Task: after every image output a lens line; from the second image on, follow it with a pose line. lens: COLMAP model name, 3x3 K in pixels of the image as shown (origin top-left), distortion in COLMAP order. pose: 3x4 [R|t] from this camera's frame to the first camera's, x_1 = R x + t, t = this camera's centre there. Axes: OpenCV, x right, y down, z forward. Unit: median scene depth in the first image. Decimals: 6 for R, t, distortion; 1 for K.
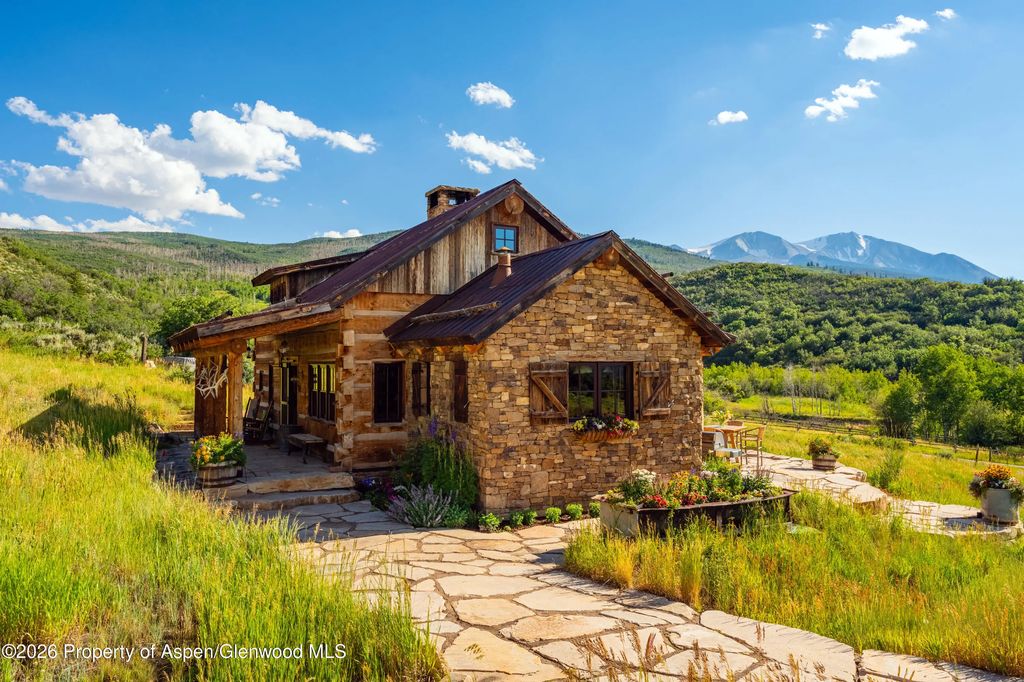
lens RADIAL K [[756.6, 0, 512.0], [0, 756.6, 341.0], [0, 0, 1]] dist [-0.004097, 0.005146]
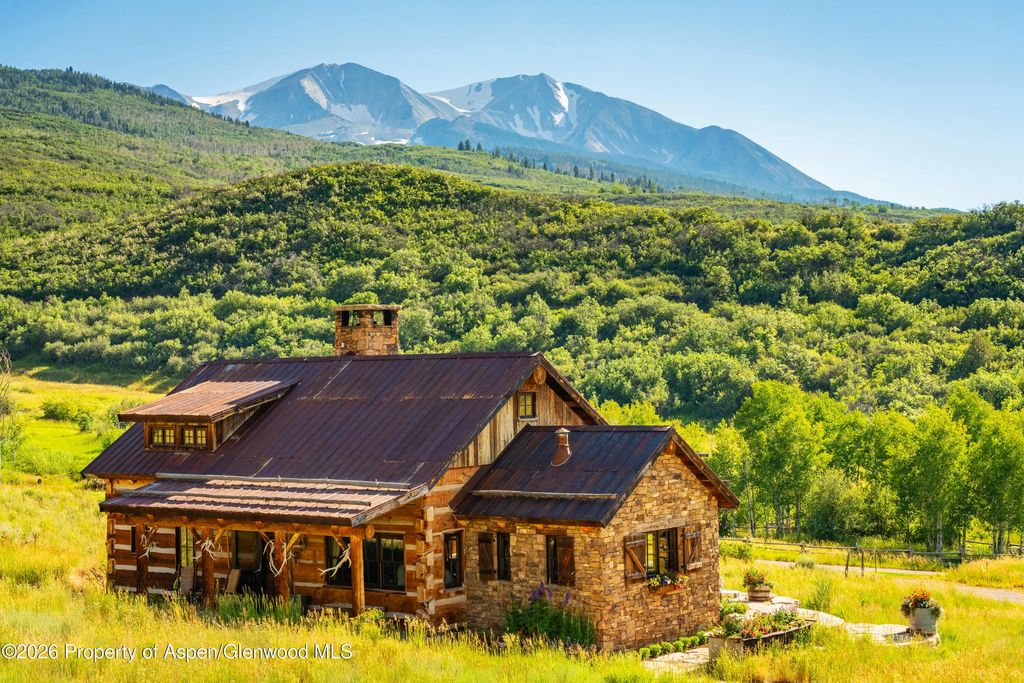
lens RADIAL K [[1779.0, 0, 512.0], [0, 1779.0, 341.5], [0, 0, 1]] dist [0.019226, 0.078922]
pose [[0.918958, -0.013919, 0.394110, -1.067783], [0.007097, 0.999799, 0.018764, -0.287593], [-0.394291, -0.014446, 0.918872, -1.350665]]
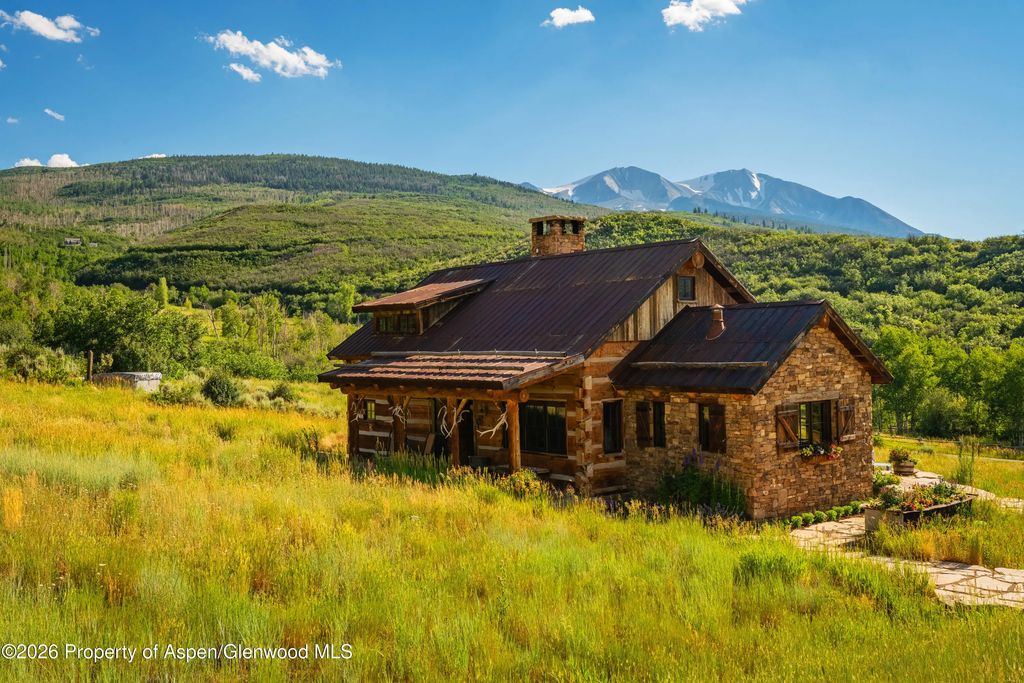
lens RADIAL K [[1009.0, 0, 515.1], [0, 1009.0, 340.2], [0, 0, 1]] dist [0.005034, 0.007293]
pose [[0.980107, -0.018564, 0.197599, -0.602976], [0.012628, 0.999432, 0.031260, -0.114198], [-0.198067, -0.028143, 0.979784, -0.478897]]
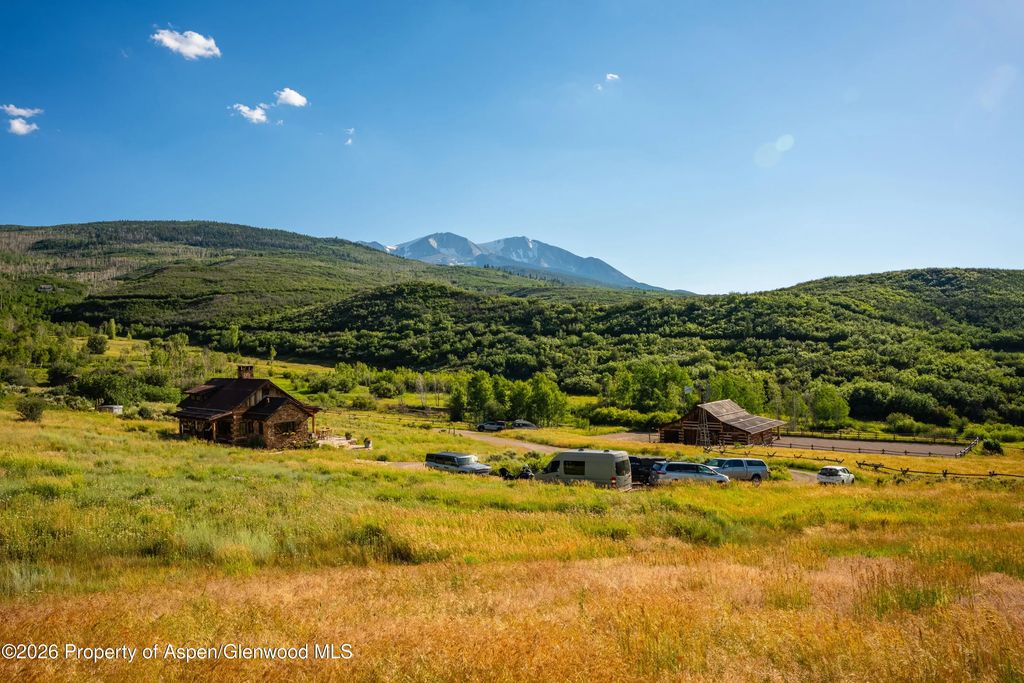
lens RADIAL K [[704.8, 0, 514.4], [0, 704.8, 337.9], [0, 0, 1]] dist [-0.180655, 0.134163]
pose [[0.918226, -0.012052, 0.395875, -0.286085], [0.007213, 0.999880, 0.013709, -0.526424], [-0.395992, -0.009733, 0.918202, -3.482003]]
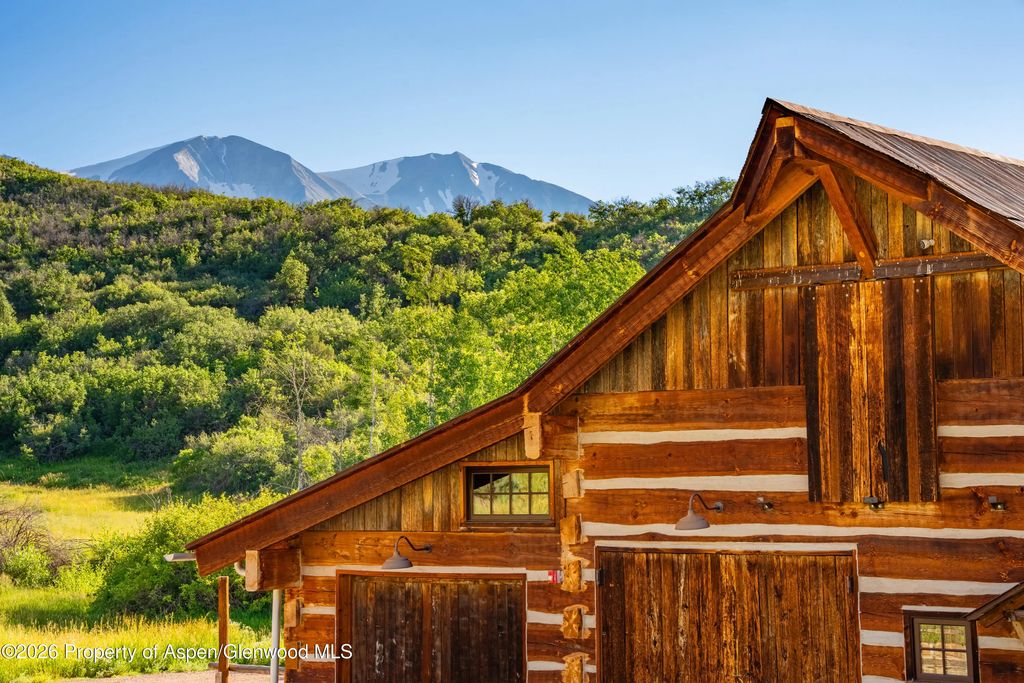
lens RADIAL K [[2030.1, 0, 528.6], [0, 2030.1, 339.1], [0, 0, 1]] dist [0.270677, 0.312892]
pose [[0.898351, 0.018250, 0.438899, 3.630926], [-0.000396, 0.999170, -0.040735, 0.466266], [-0.439278, 0.036420, 0.897613, 1.353535]]
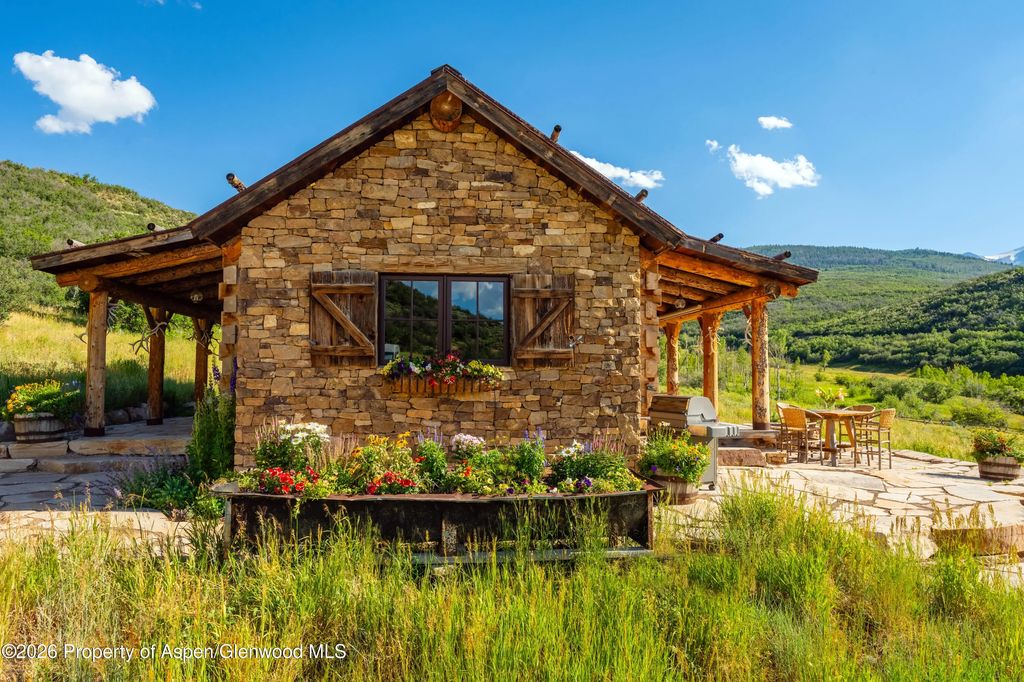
lens RADIAL K [[680.3, 0, 512.0], [0, 680.3, 341.0], [0, 0, 1]] dist [-0.002611, -0.000202]
pose [[0.927545, -0.016641, -0.373341, 0.328276], [0.007870, 0.999656, -0.025007, 0.084855], [0.373629, 0.020257, 0.927357, 0.409878]]
